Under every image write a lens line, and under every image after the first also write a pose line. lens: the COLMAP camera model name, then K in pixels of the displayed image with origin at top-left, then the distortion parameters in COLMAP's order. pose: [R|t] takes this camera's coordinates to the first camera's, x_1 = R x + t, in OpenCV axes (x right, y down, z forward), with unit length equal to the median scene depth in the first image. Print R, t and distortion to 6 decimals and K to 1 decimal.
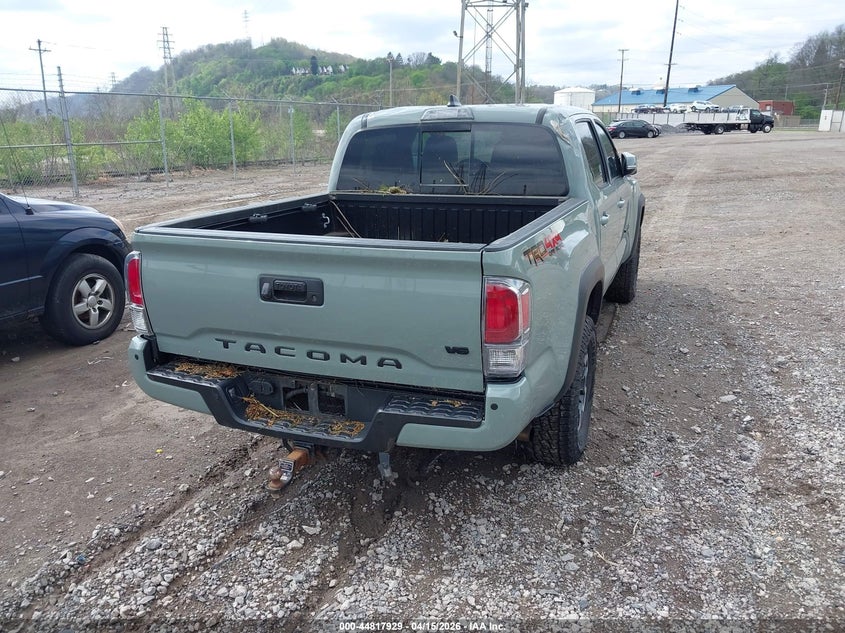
lens RADIAL K [[698.1, 0, 422.5], [0, 698.1, 316.5], [0, 0, 1]] dist [-0.010174, 0.001578]
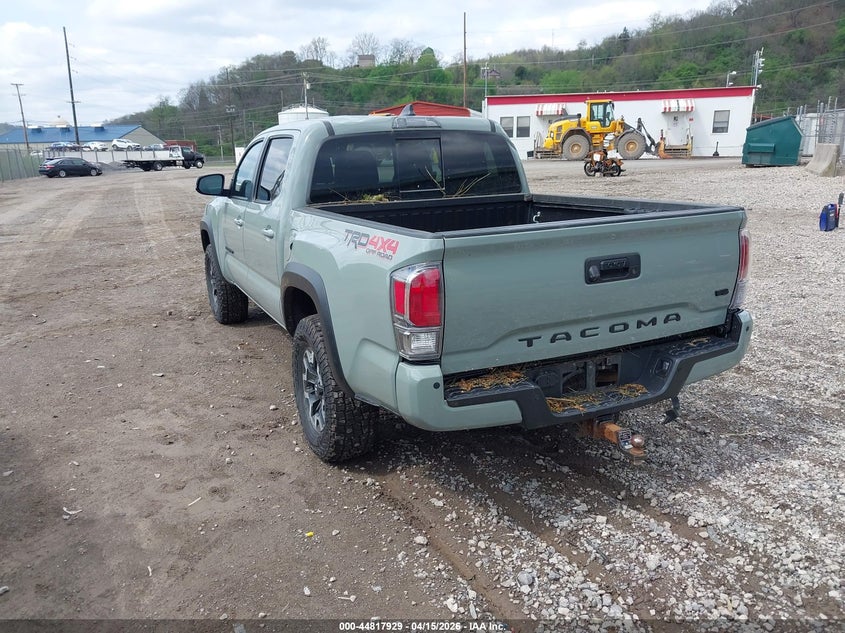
lens RADIAL K [[698.1, 0, 422.5], [0, 698.1, 316.5], [0, 0, 1]] dist [-0.010174, 0.001578]
pose [[0.661444, -0.171146, 0.730206, -0.109654], [0.212221, 0.976534, 0.036645, -0.006293], [-0.719343, 0.130726, 0.682244, 0.046042]]
